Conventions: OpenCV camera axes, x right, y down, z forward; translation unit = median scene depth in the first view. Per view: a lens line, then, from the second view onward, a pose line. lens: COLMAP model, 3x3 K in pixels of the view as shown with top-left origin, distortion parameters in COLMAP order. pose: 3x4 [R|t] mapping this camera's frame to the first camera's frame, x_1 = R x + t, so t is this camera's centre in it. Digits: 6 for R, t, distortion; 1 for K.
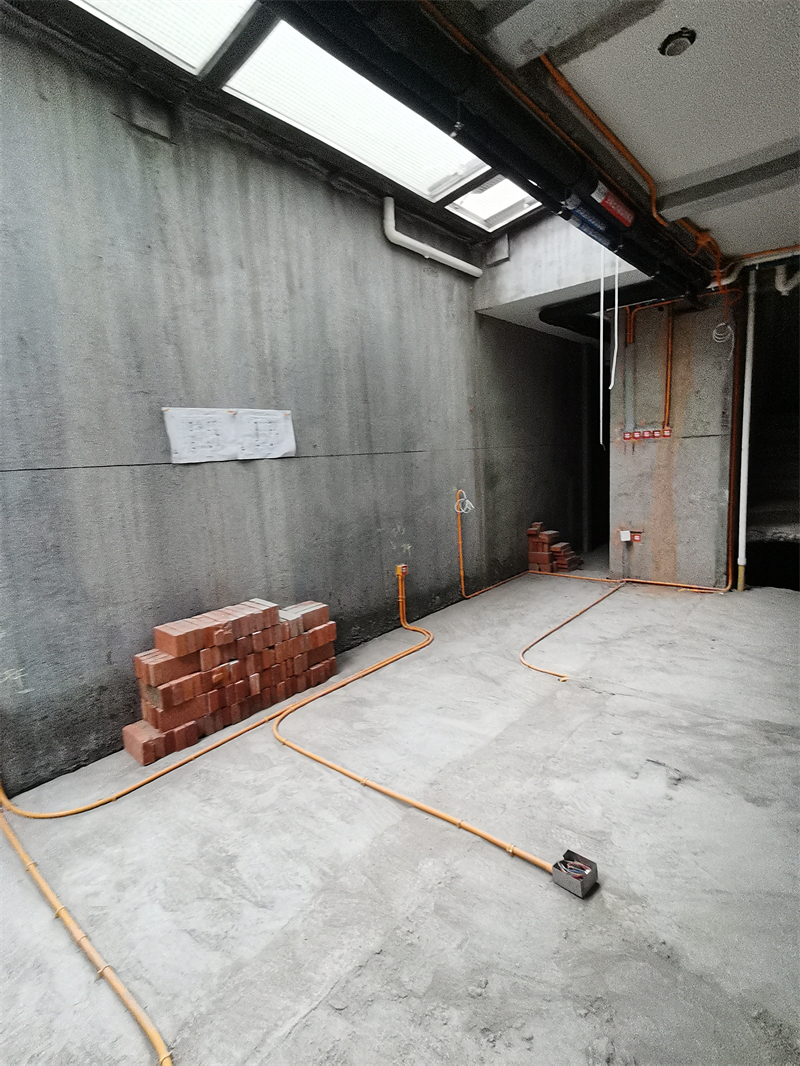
lens RADIAL K [[525.8, 0, 370.7], [0, 525.8, 528.3], [0, 0, 1]] dist [0.037927, -0.032235]
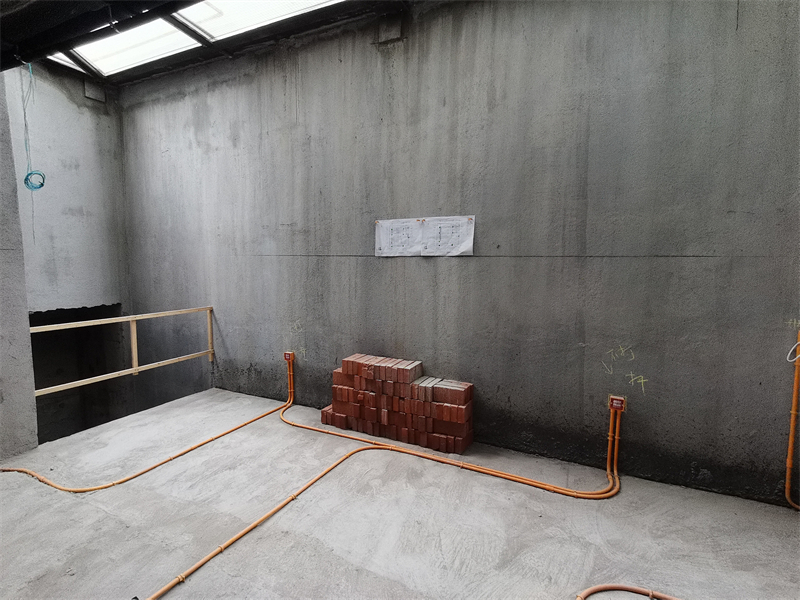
lens RADIAL K [[394.6, 0, 400.0], [0, 394.6, 300.0], [0, 0, 1]] dist [0.037927, -0.032235]
pose [[0.273975, 0.158653, -0.948560, 0.688875], [-0.148419, 0.981459, 0.121288, -0.131448], [0.950216, 0.107554, 0.292442, 0.657156]]
